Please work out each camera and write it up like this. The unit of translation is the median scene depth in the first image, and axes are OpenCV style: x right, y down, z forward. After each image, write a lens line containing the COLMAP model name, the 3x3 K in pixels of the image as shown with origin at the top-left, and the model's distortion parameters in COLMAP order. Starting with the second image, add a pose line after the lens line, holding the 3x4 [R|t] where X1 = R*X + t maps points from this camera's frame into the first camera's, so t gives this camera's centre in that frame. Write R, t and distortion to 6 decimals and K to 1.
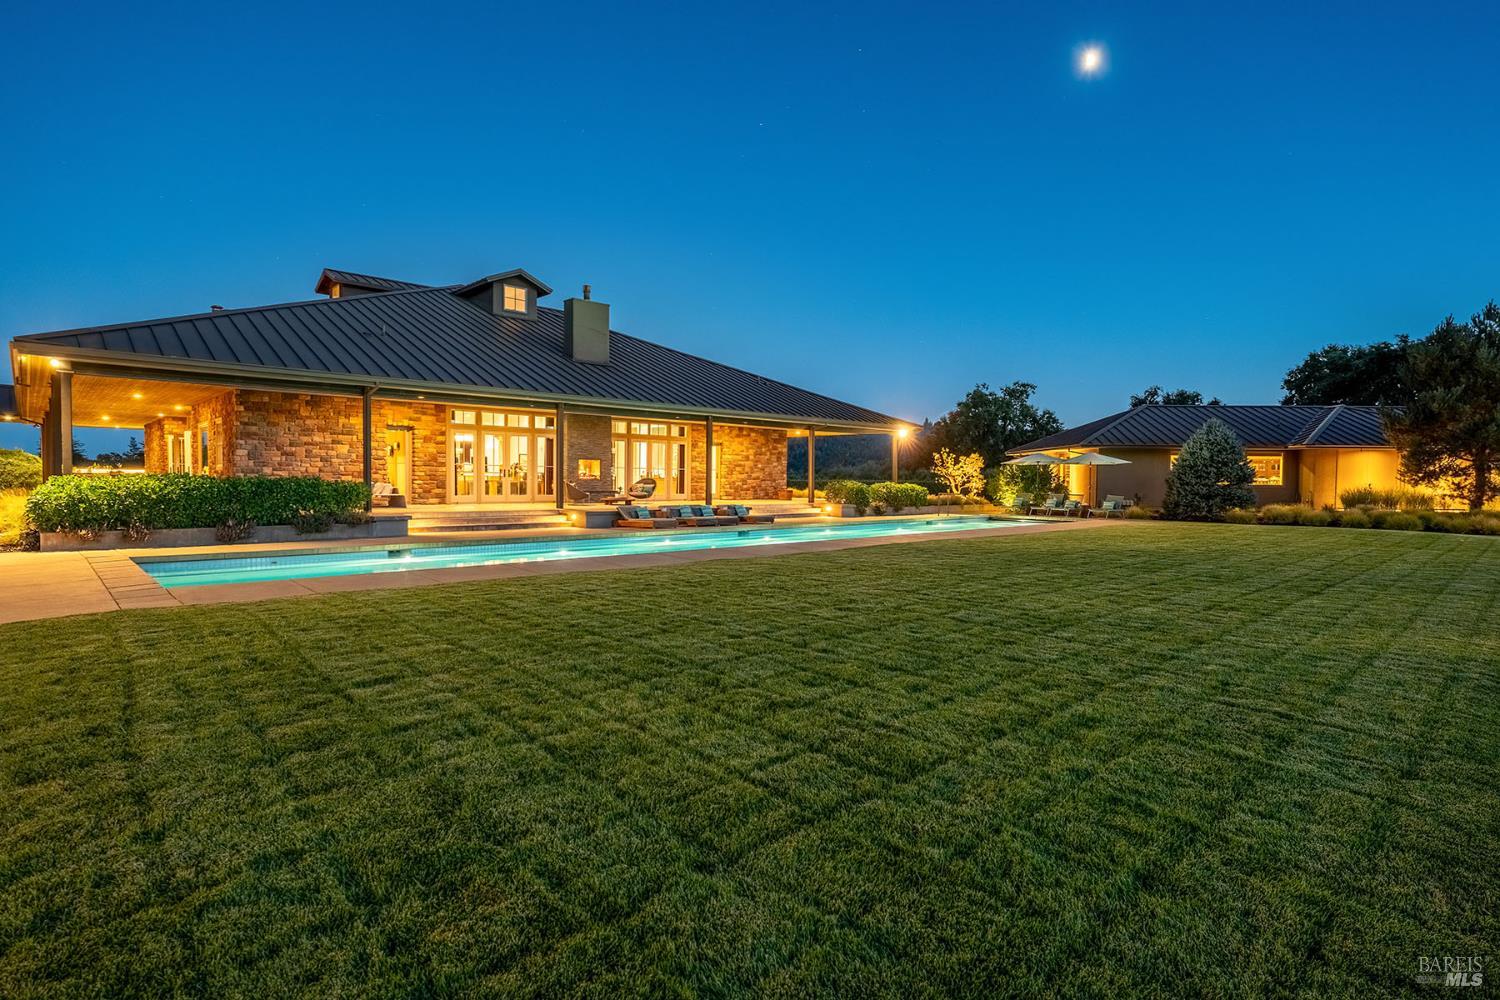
lens RADIAL K [[776.9, 0, 750.0], [0, 776.9, 500.0], [0, 0, 1]] dist [0.011257, -0.000428]
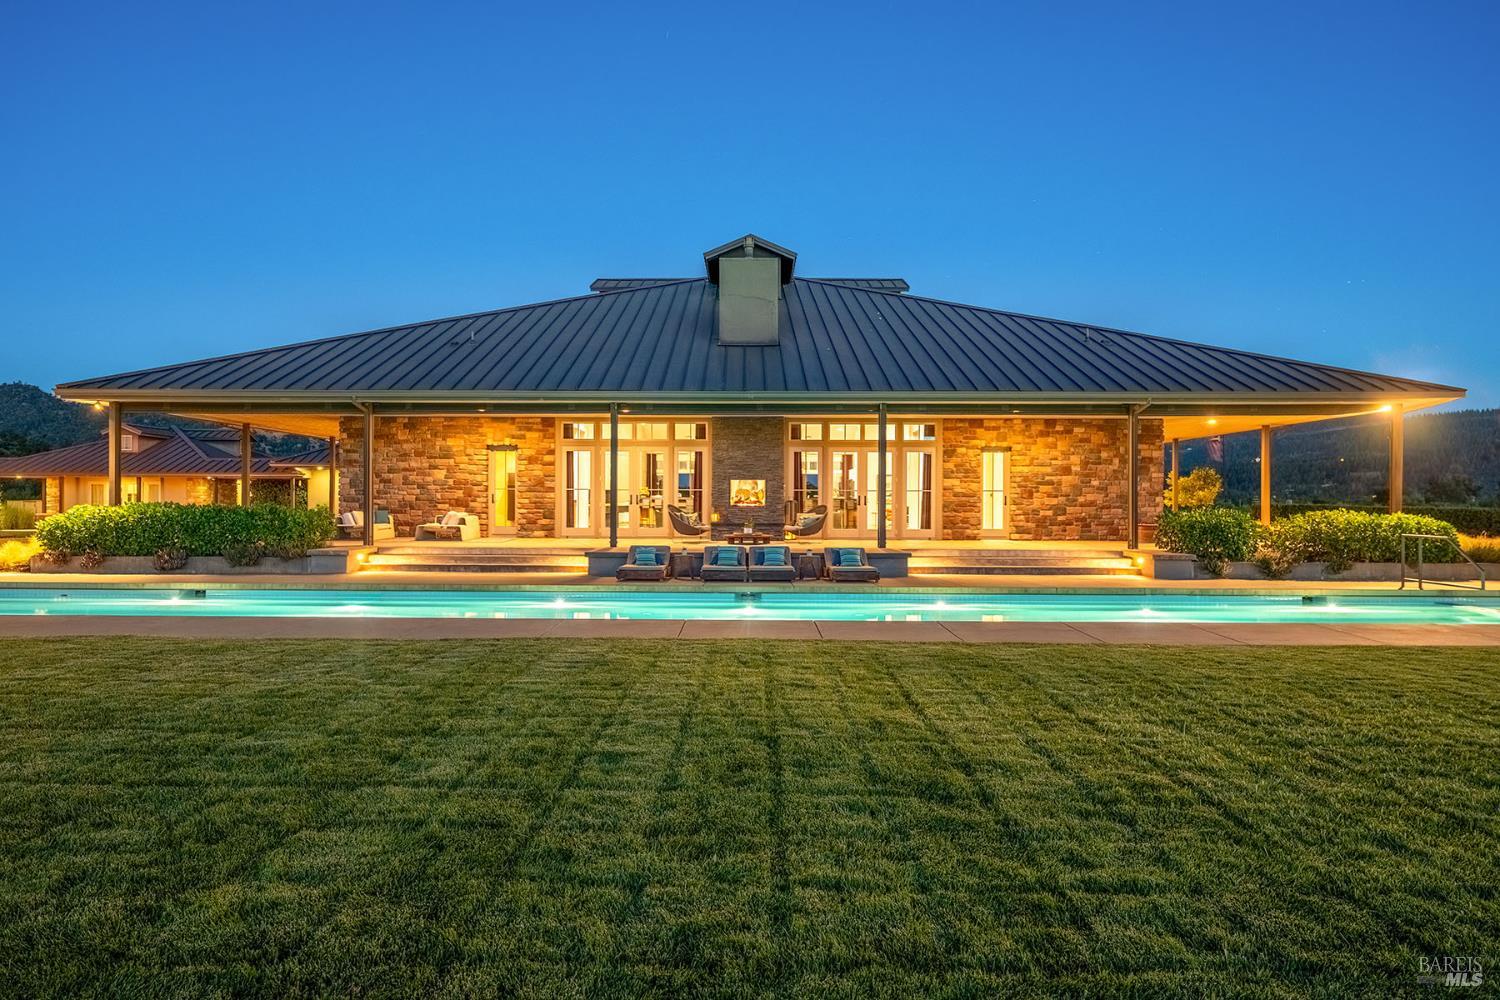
lens RADIAL K [[941.0, 0, 750.0], [0, 941.0, 500.0], [0, 0, 1]] dist [0.006470, 0.000395]
pose [[0.708233, -0.010211, -0.705905, 0.371459], [-0.016209, 0.999397, -0.030719, -0.006222], [0.705793, 0.033198, 0.707640, 0.362103]]
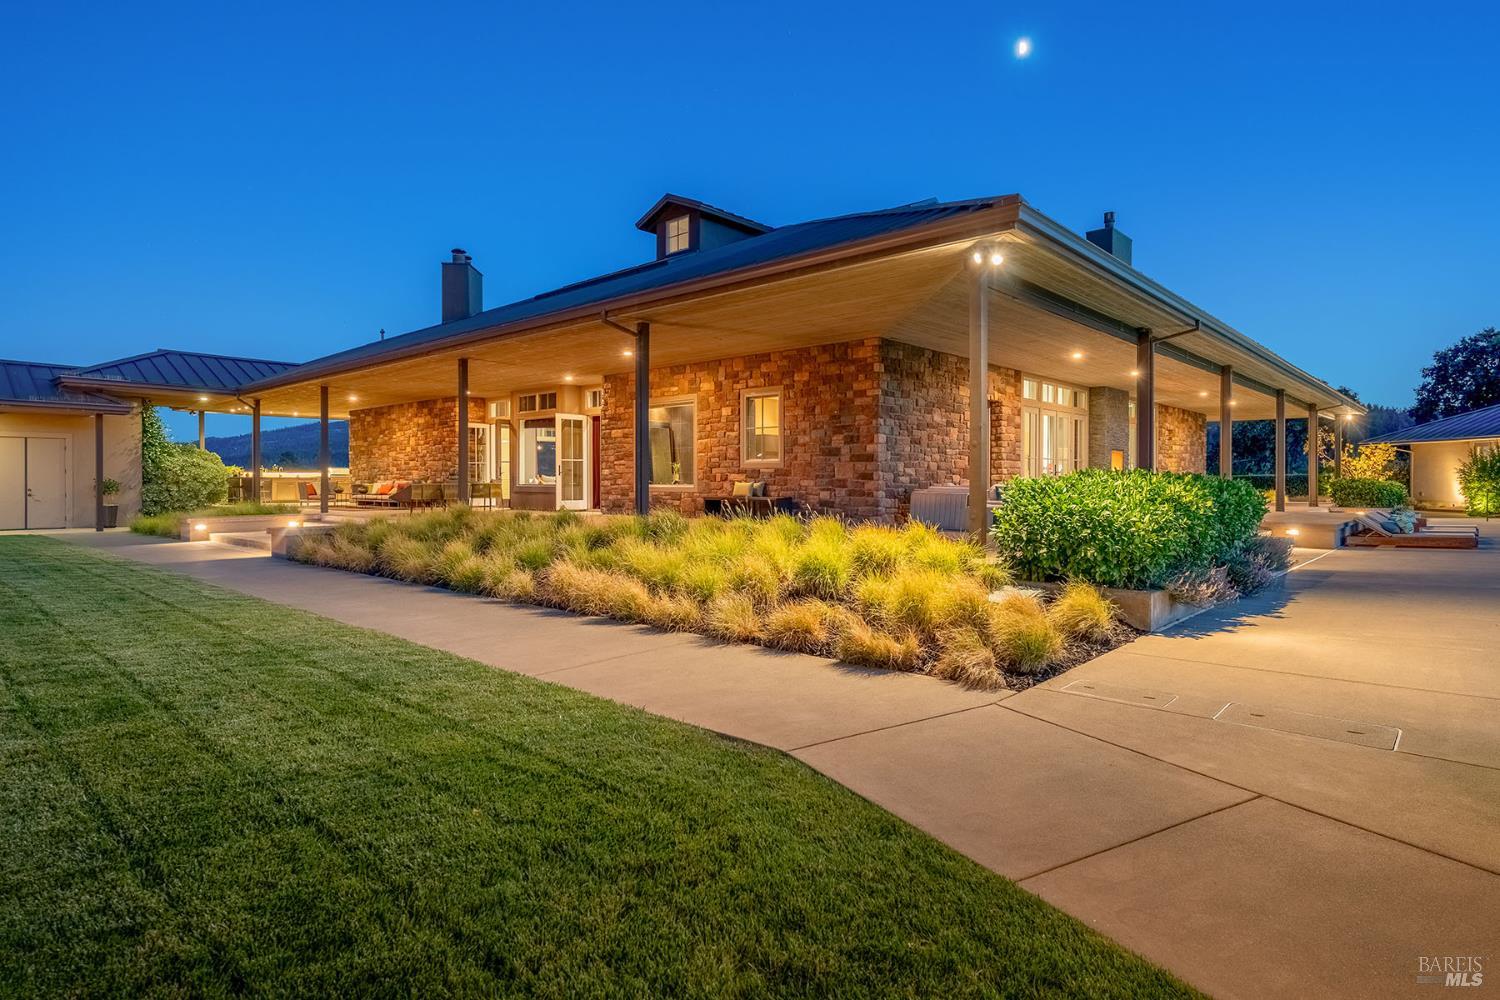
lens RADIAL K [[812.8, 0, 751.6], [0, 812.8, 478.9], [0, 0, 1]] dist [0.001449, -0.000559]
pose [[0.998206, -0.009317, 0.059142, -0.546929], [0.010925, 0.999577, -0.026935, -0.008592], [-0.058866, 0.027533, 0.997886, 0.248034]]
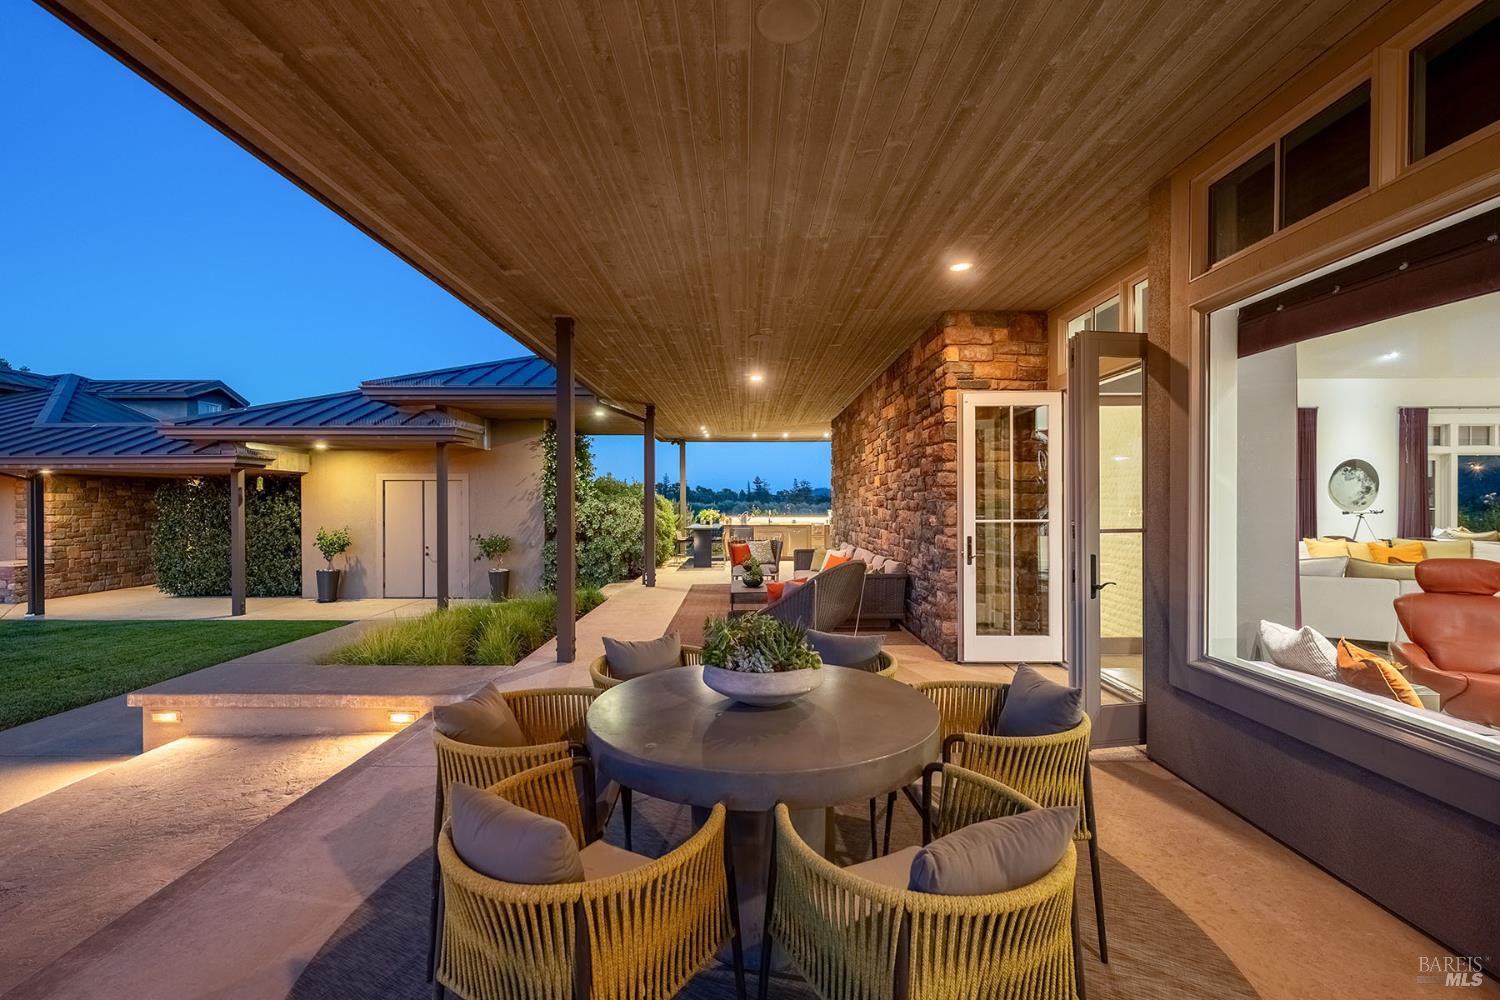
lens RADIAL K [[611.6, 0, 744.3], [0, 611.6, 503.3], [0, 0, 1]] dist [0.000525, 0.000019]
pose [[0.710233, -0.009114, -0.703908, -0.683441], [-0.010742, 0.999659, -0.023783, -0.045103], [0.703885, 0.024453, 0.709893, 0.814646]]
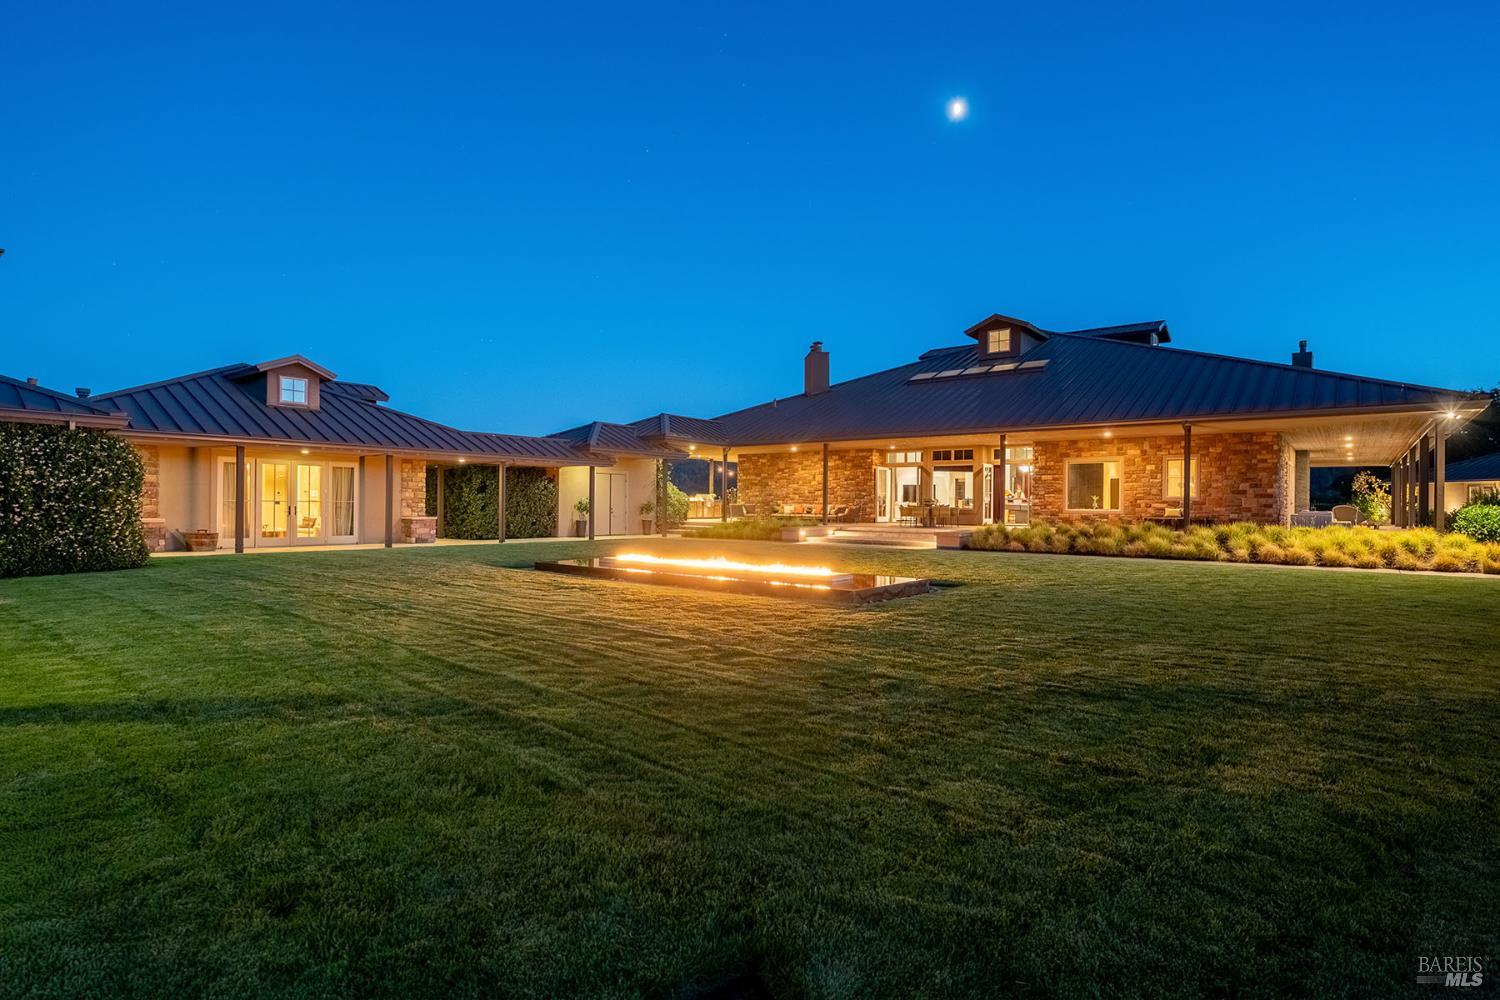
lens RADIAL K [[760.9, 0, 744.4], [0, 760.9, 506.1], [0, 0, 1]] dist [0.000065, -0.000288]
pose [[0.991534, -0.002341, 0.129823, -1.061826], [0.005007, 0.999783, -0.020215, -0.008307], [-0.129748, 0.020694, 0.991331, 0.003428]]
